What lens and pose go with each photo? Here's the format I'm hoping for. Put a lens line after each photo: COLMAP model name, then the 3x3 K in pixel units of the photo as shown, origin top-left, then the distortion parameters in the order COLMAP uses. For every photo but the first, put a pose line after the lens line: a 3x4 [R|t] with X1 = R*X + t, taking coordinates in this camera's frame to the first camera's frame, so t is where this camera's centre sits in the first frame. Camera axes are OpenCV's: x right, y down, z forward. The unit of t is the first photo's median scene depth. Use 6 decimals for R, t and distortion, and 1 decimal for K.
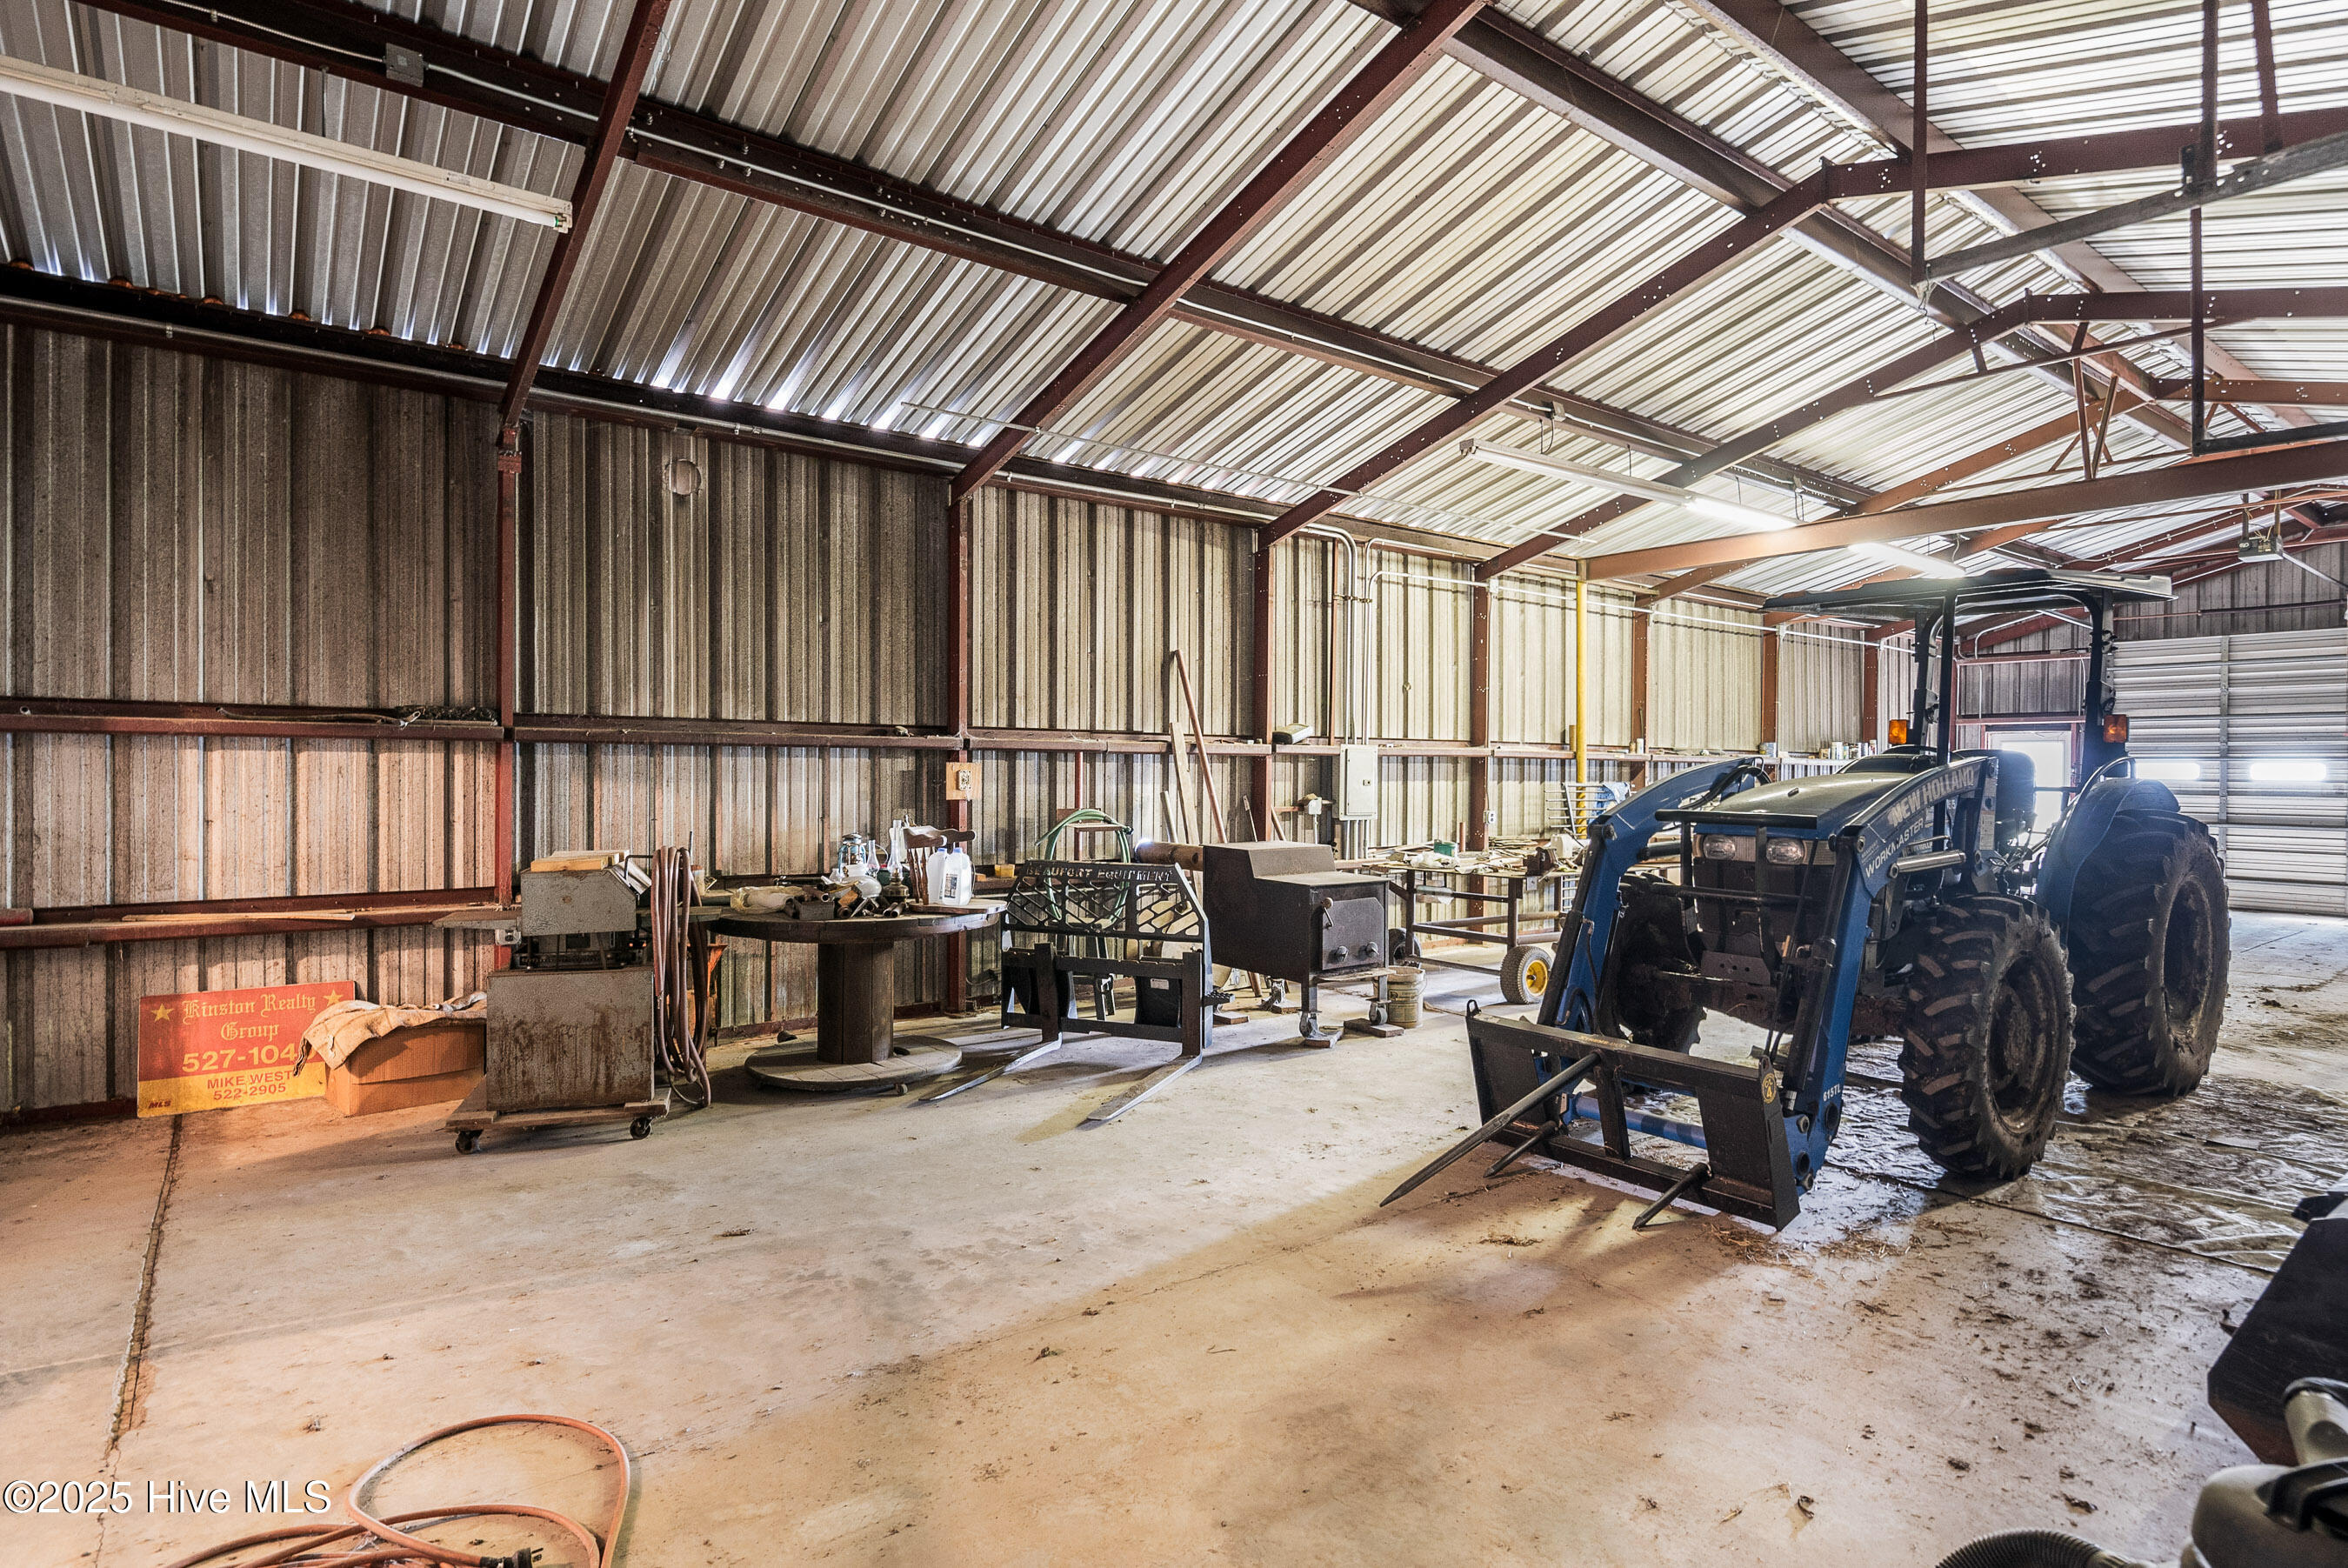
lens RADIAL K [[1162.7, 0, 1126.8], [0, 1162.7, 783.6], [0, 0, 1]] dist [-0.026990, -0.000872]
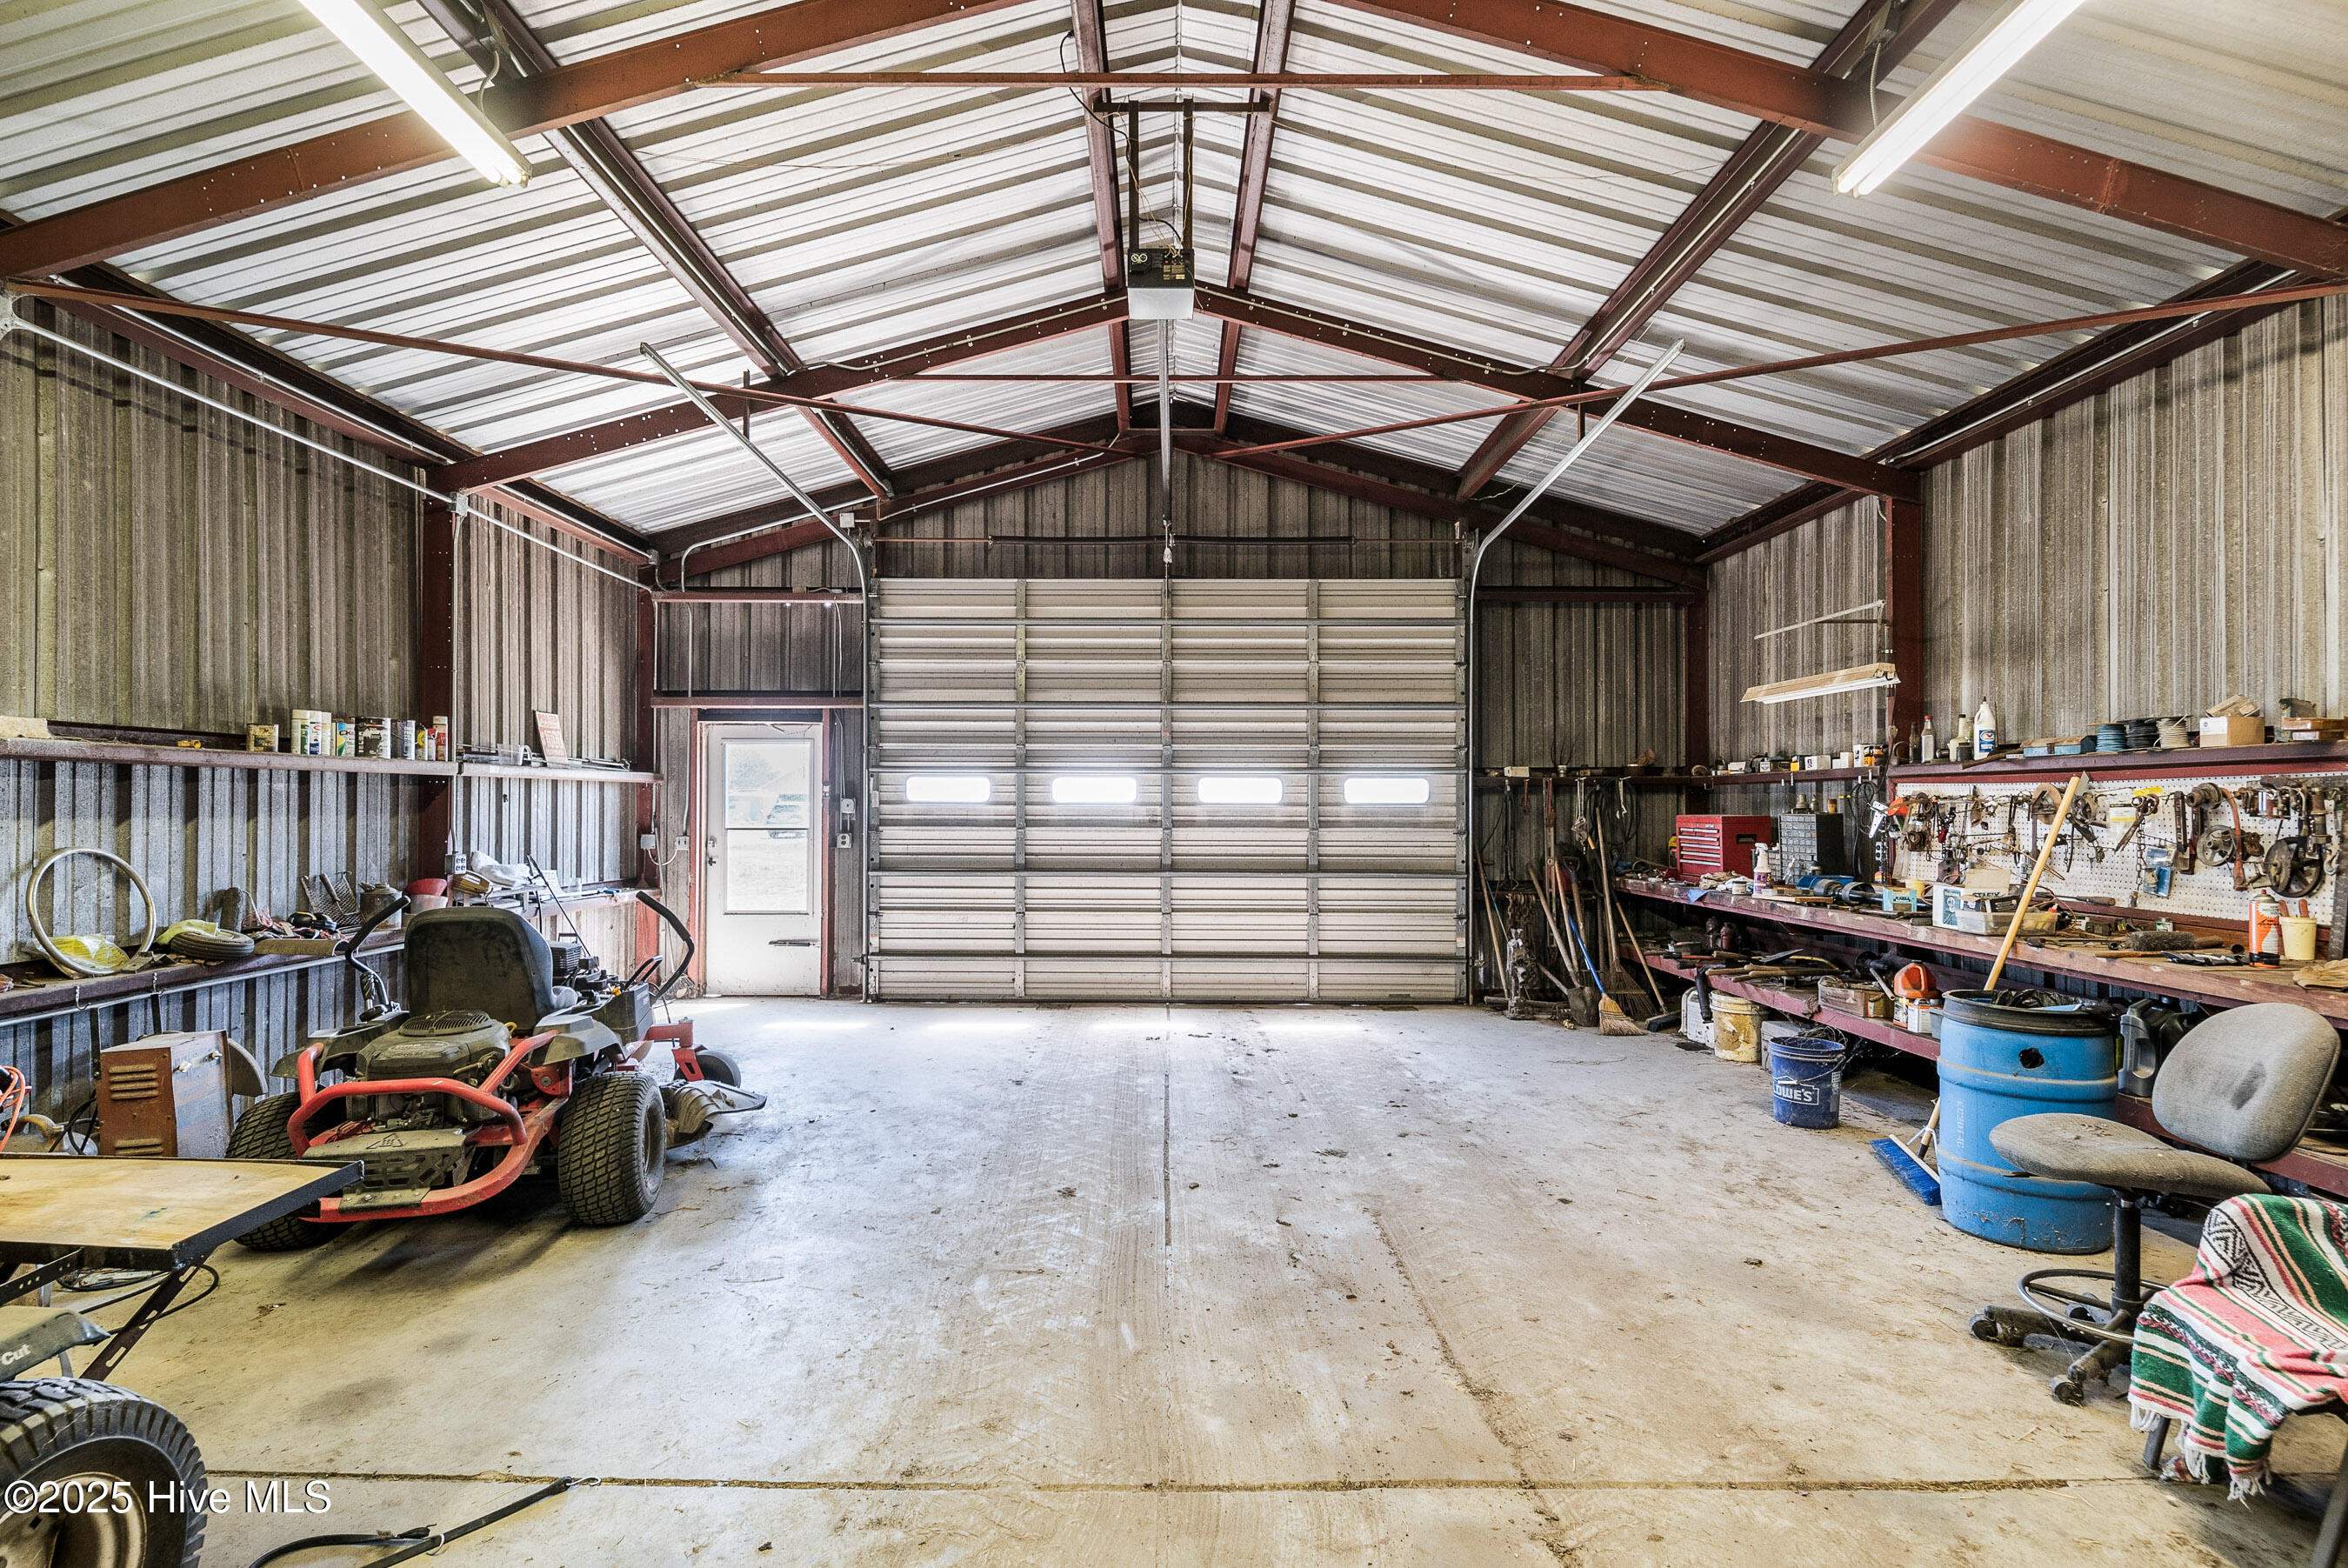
lens RADIAL K [[1142.0, 0, 1164.8], [0, 1142.0, 800.0], [0, 0, 1]] dist [0.002913, -0.006511]
pose [[0.580045, 0.000466, 0.814584, 0.424946], [0.015056, 0.999823, -0.011293, 0.003497], [-0.814445, 0.018815, 0.579935, 0.485745]]
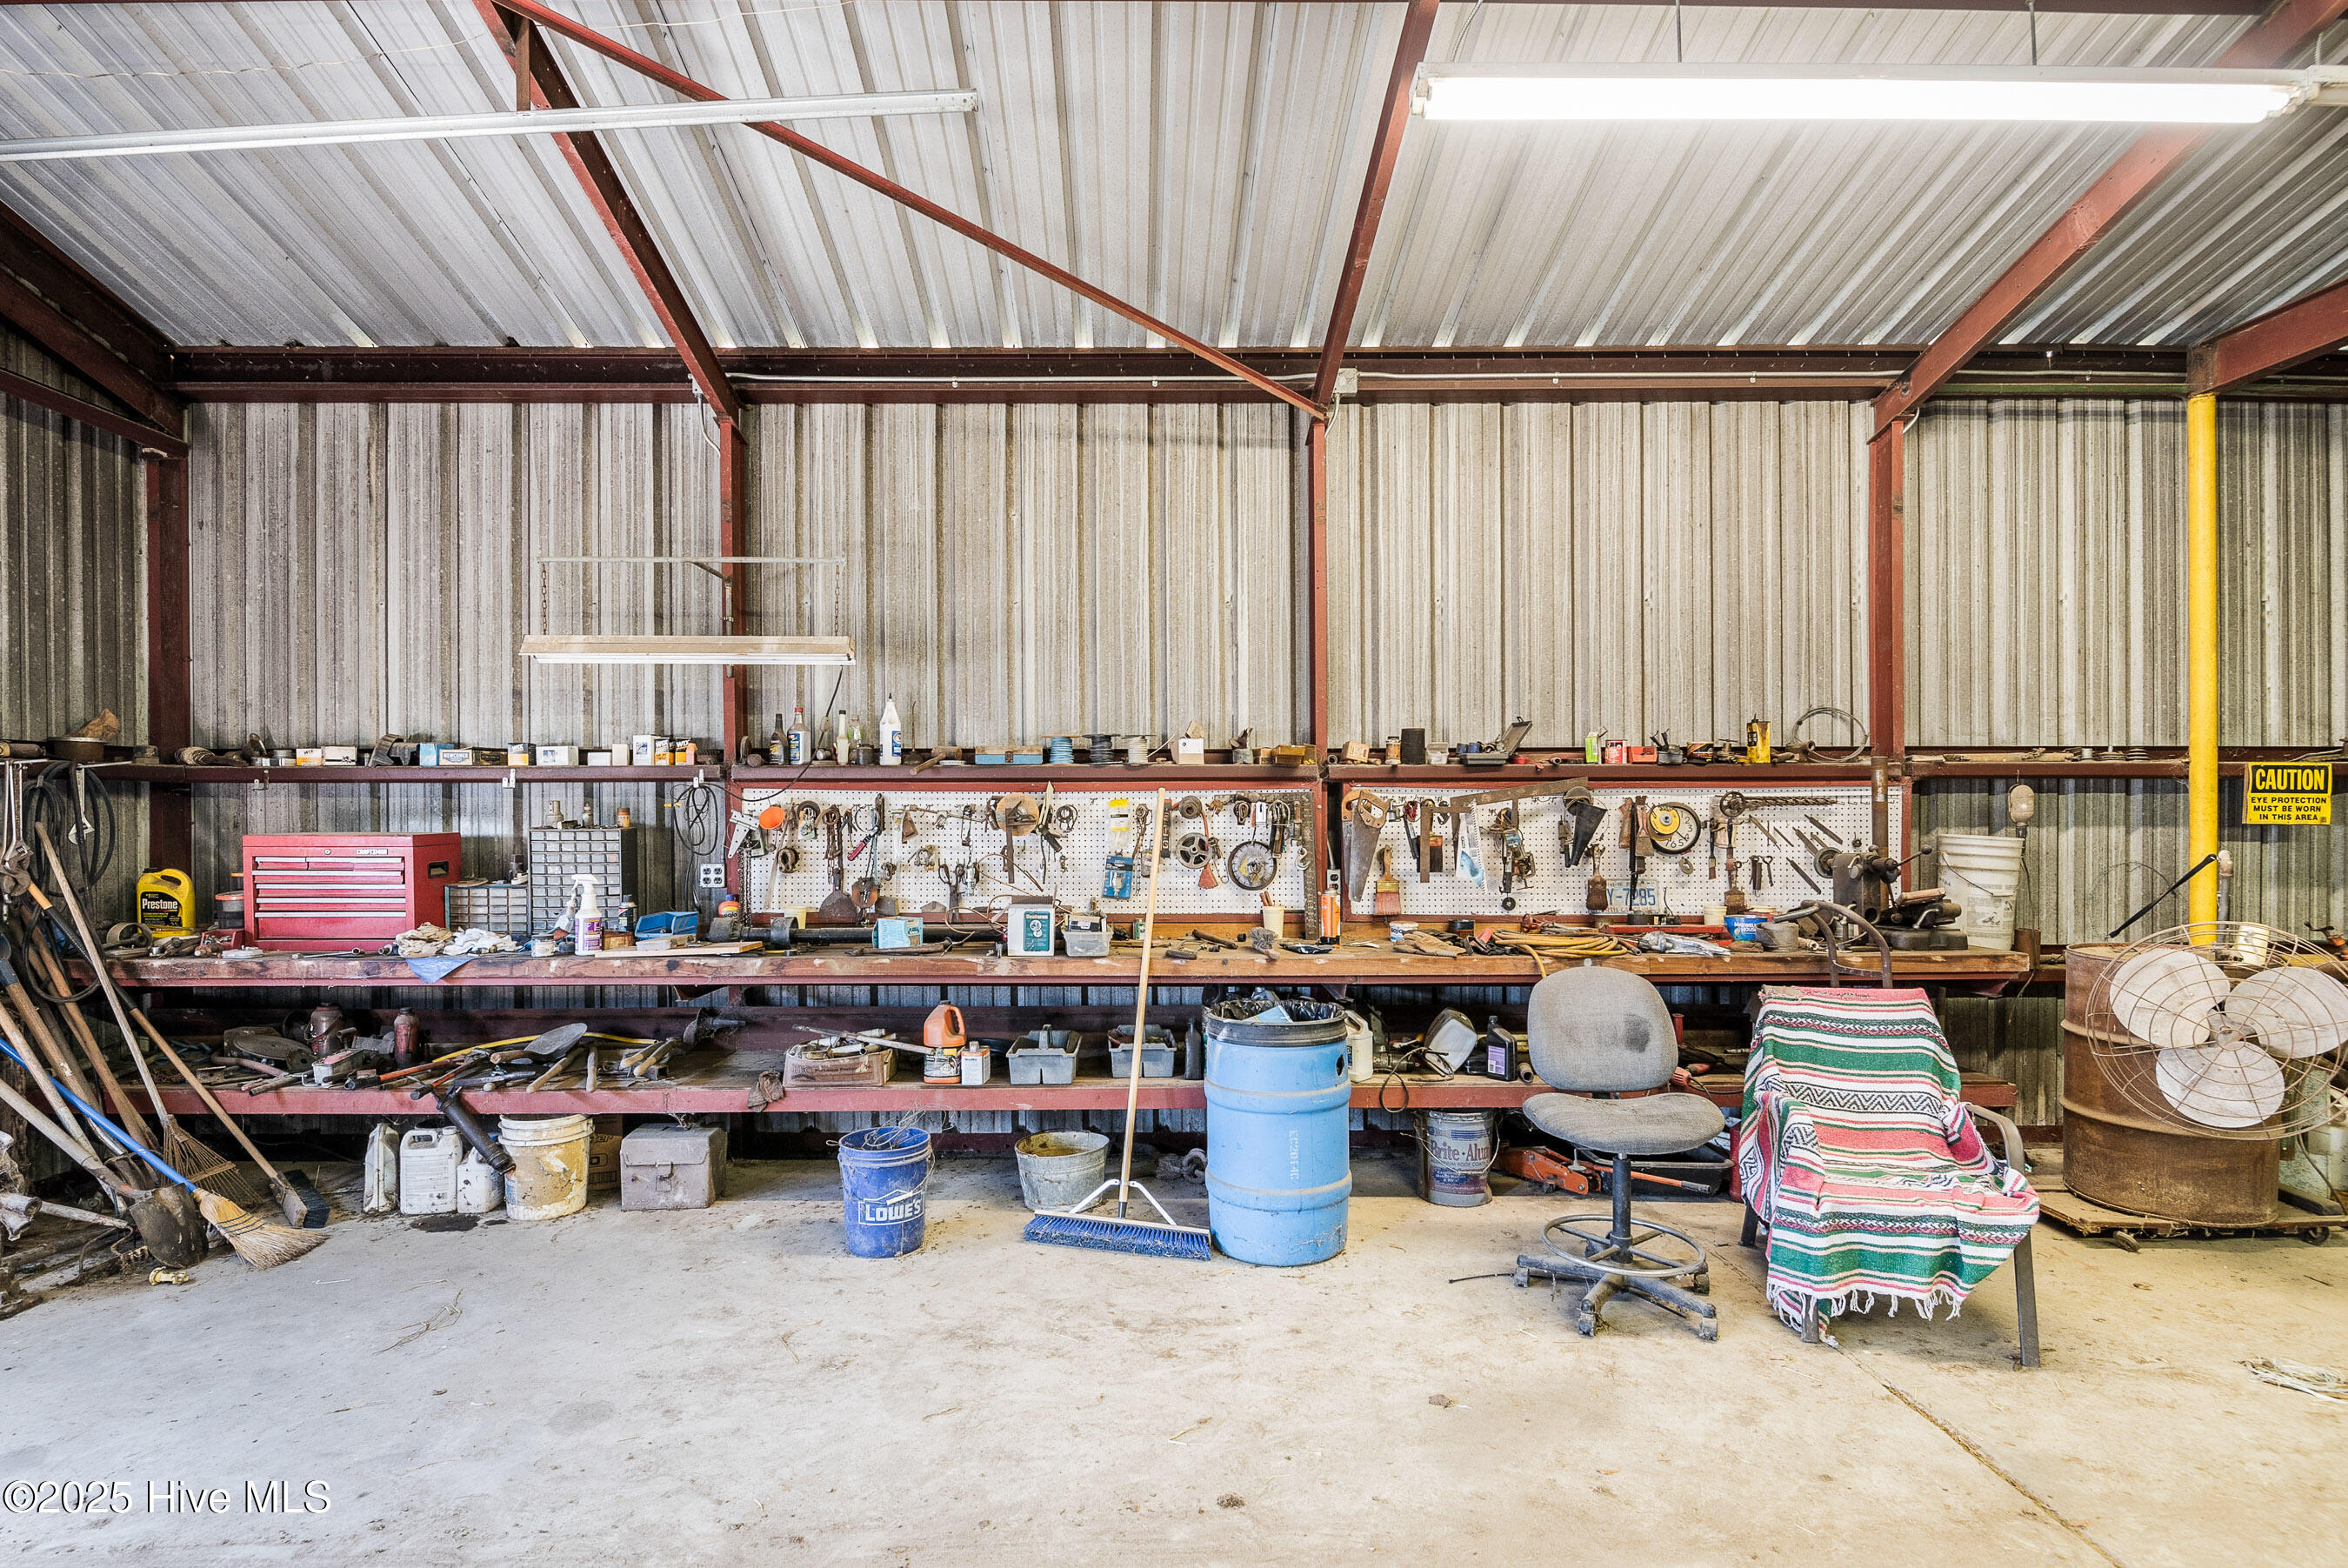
lens RADIAL K [[1142.0, 0, 1162.8], [0, 1142.0, 824.3], [0, 0, 1]] dist [0.002913, -0.006511]
pose [[-0.823930, -0.006545, 0.566654, 0.640958], [0.008072, 0.999696, 0.023283, 0.000202], [-0.566635, 0.023757, -0.823627, 0.721965]]
